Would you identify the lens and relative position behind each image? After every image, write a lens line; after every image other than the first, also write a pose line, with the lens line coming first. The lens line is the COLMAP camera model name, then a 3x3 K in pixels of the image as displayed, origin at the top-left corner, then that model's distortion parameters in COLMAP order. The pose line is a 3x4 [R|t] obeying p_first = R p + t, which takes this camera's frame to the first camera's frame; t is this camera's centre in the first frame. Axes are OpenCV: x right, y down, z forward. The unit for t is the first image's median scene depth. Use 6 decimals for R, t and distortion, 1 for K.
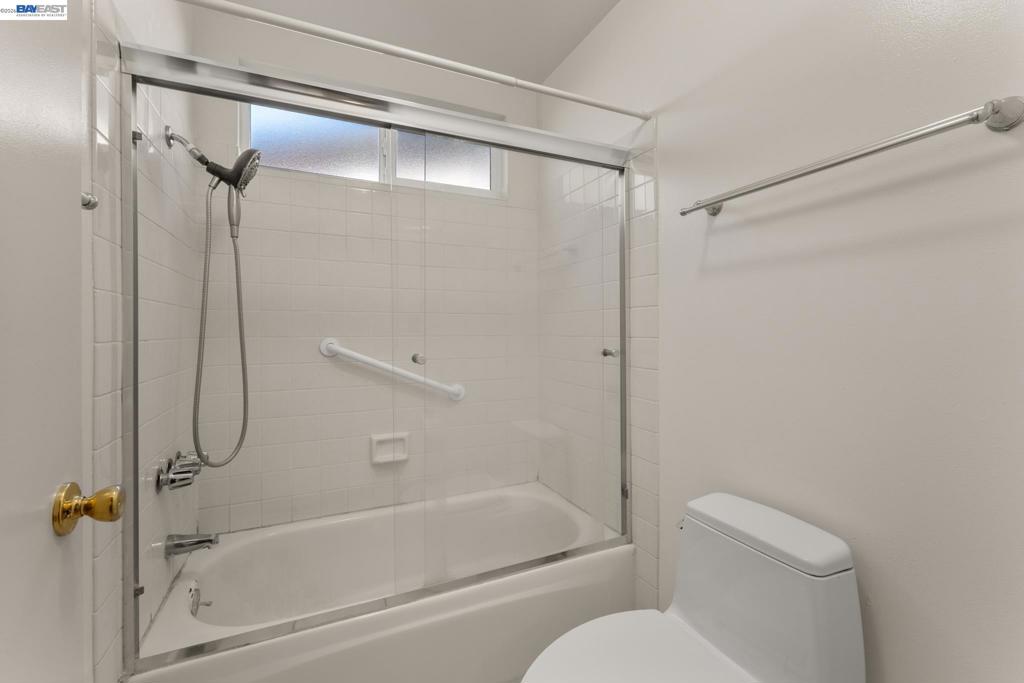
lens RADIAL K [[433.8, 0, 511.6], [0, 433.8, 338.9], [0, 0, 1]] dist [-0.000584, -0.000117]
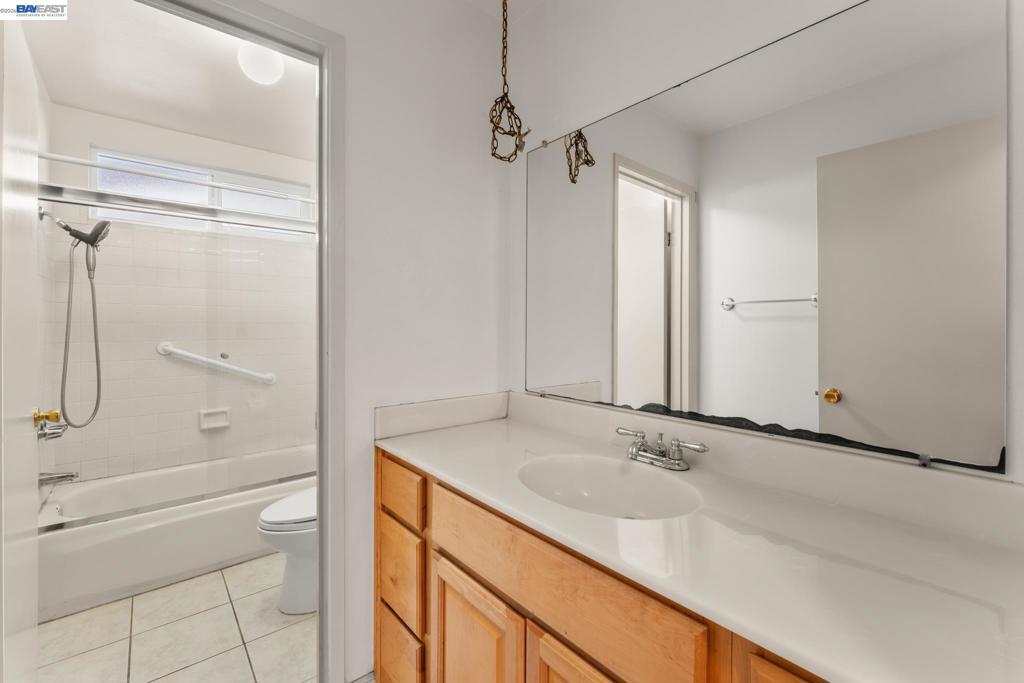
lens RADIAL K [[436.3, 0, 511.7], [0, 436.3, 330.0], [0, 0, 1]] dist [-0.000257, -0.000146]
pose [[0.965985, -0.000420, 0.258599, 0.394997], [0.002427, 0.999969, -0.007440, -0.035982], [-0.258588, 0.007815, 0.965956, -0.865958]]
